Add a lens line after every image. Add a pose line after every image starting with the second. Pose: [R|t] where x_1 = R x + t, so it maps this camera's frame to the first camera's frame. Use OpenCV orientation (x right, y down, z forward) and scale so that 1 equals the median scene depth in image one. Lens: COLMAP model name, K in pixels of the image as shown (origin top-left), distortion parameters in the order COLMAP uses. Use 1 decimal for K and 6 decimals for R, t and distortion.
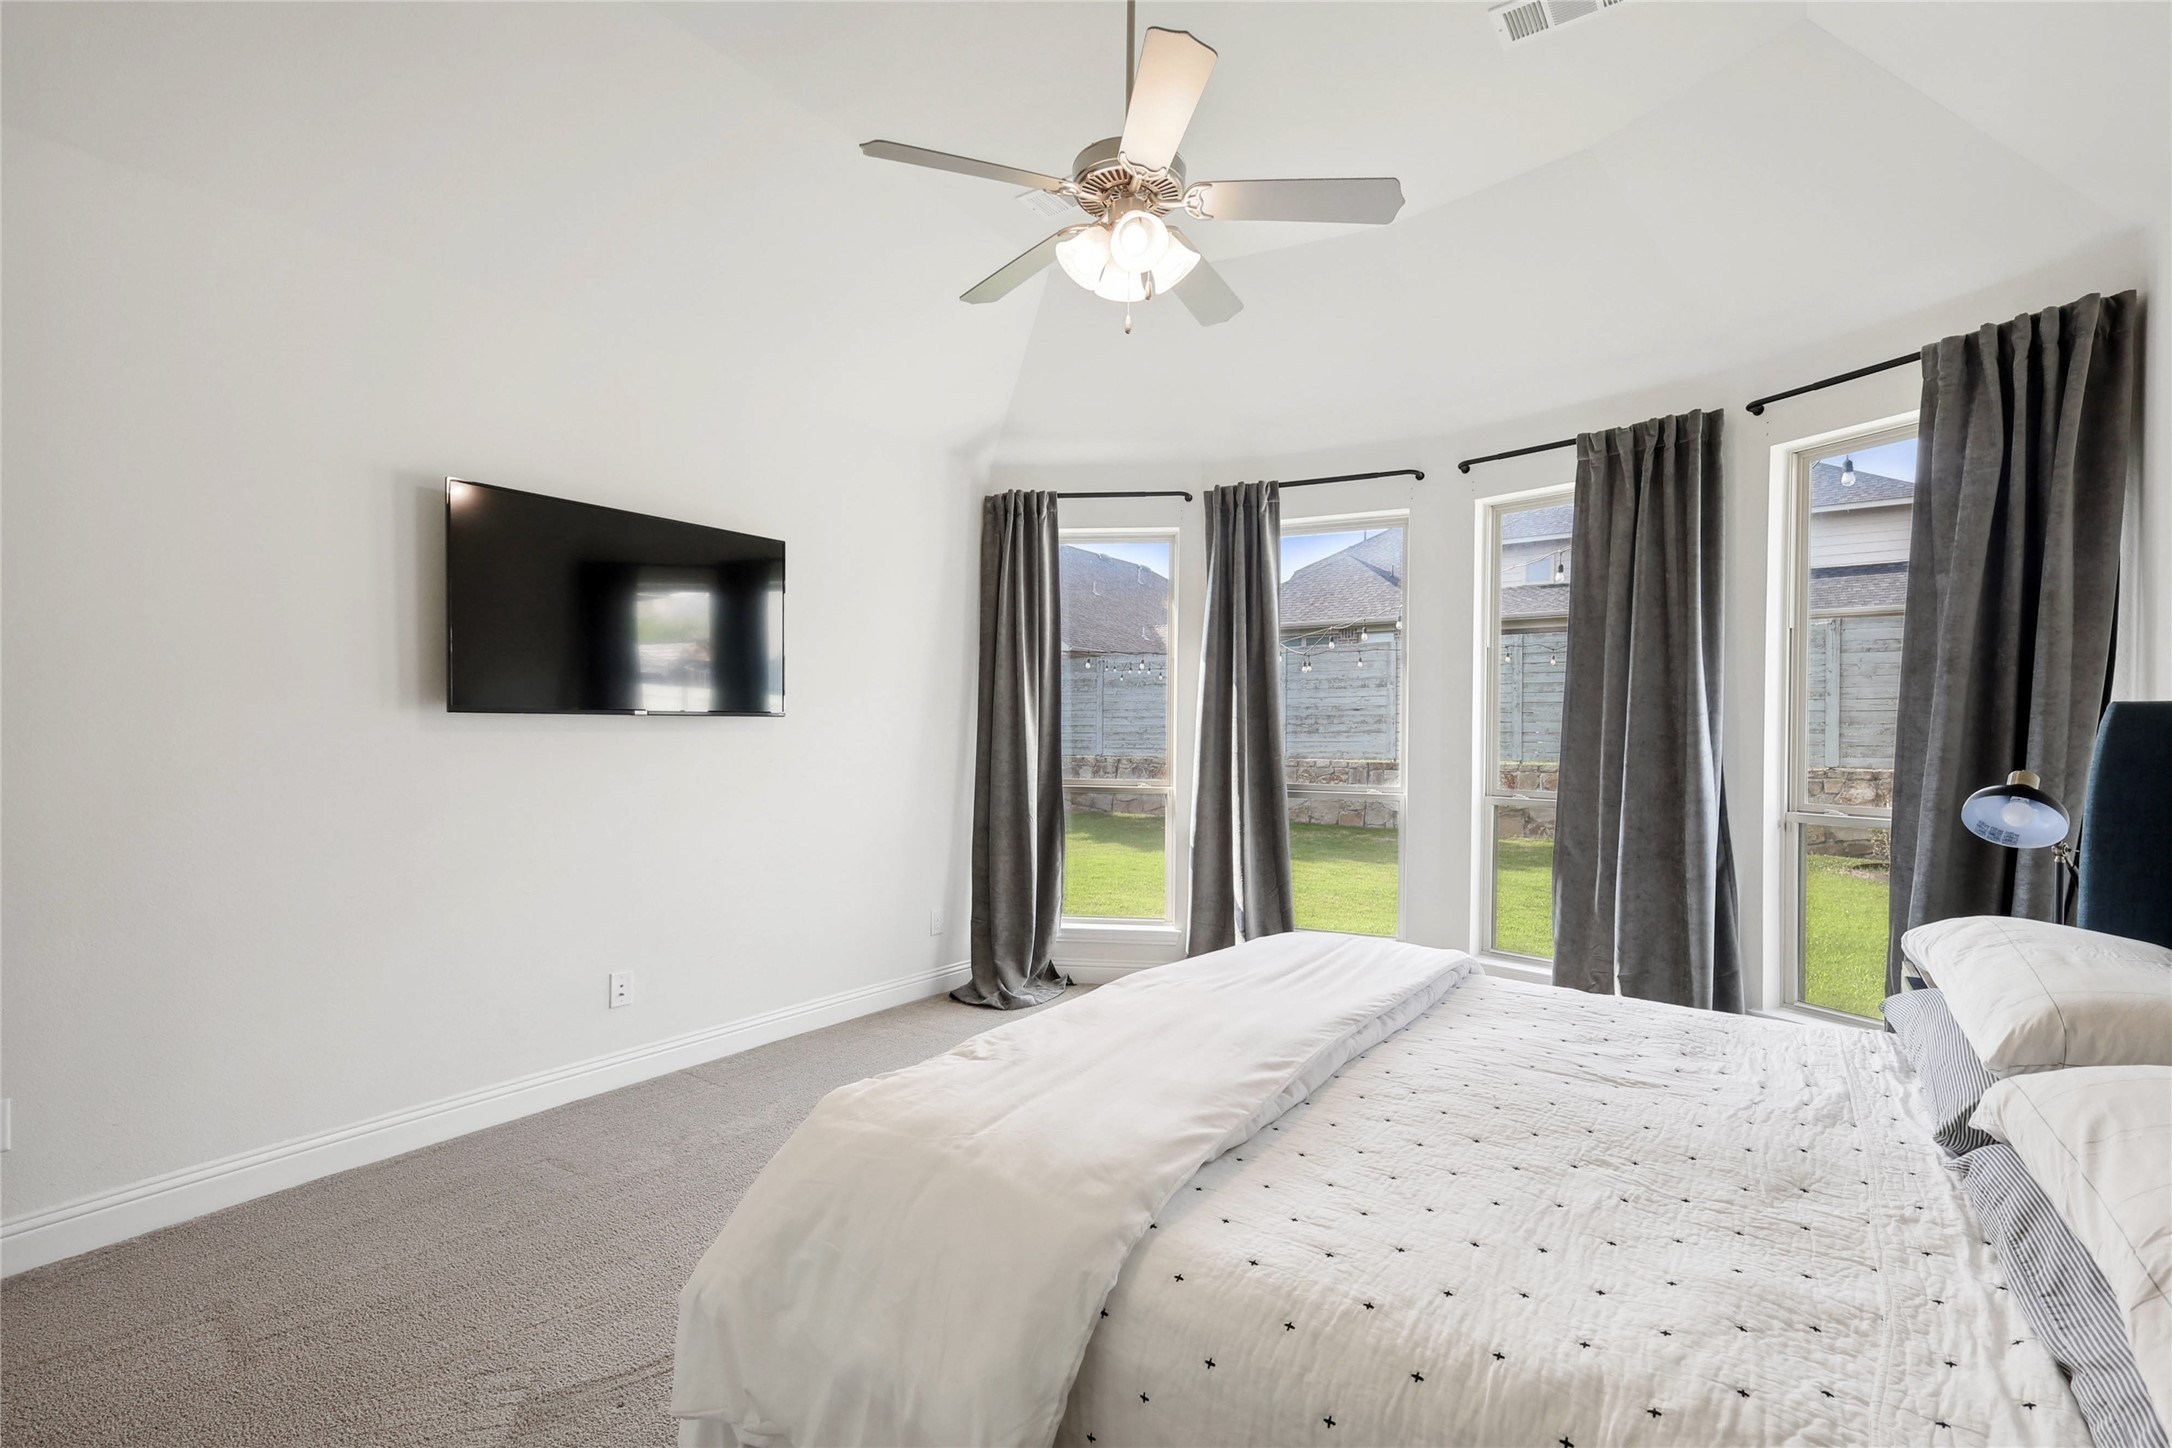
lens RADIAL K [[970.1, 0, 1089.1], [0, 970.1, 735.5], [0, 0, 1]] dist [0.001902, 0.000361]
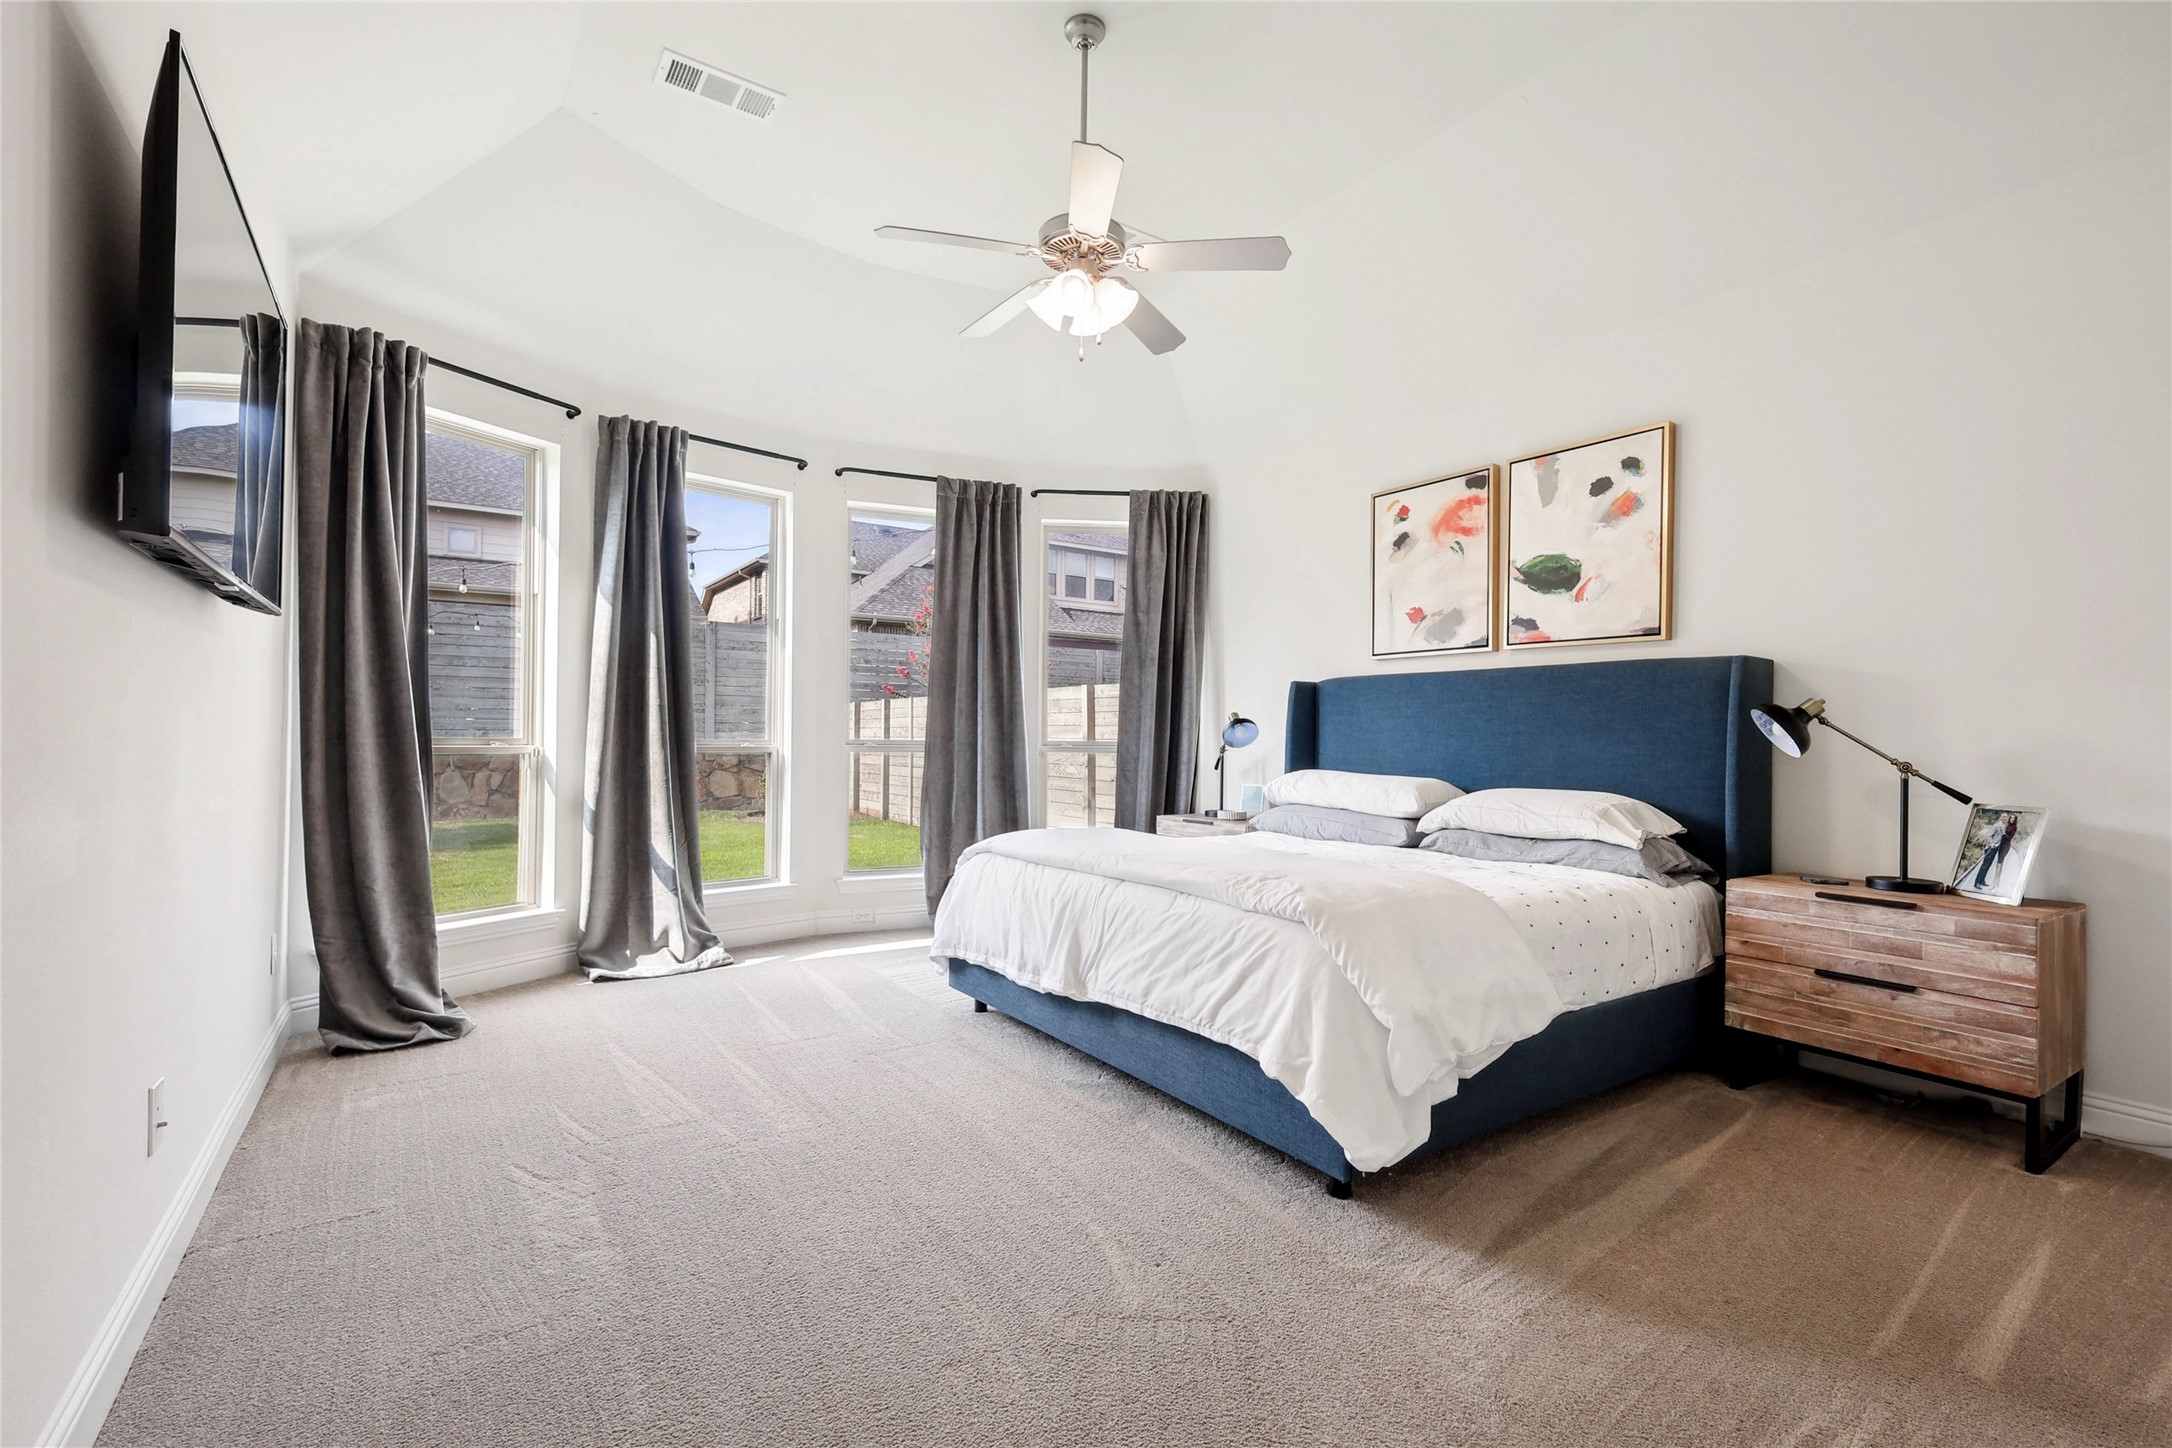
lens RADIAL K [[970.1, 0, 1090.0], [0, 970.1, 724.8], [0, 0, 1]] dist [0.001902, 0.000361]
pose [[0.343896, 0.004364, 0.938997, -0.643797], [-0.003502, 0.999988, -0.003365, 0.042873], [-0.939001, -0.002131, 0.343908, 0.292853]]
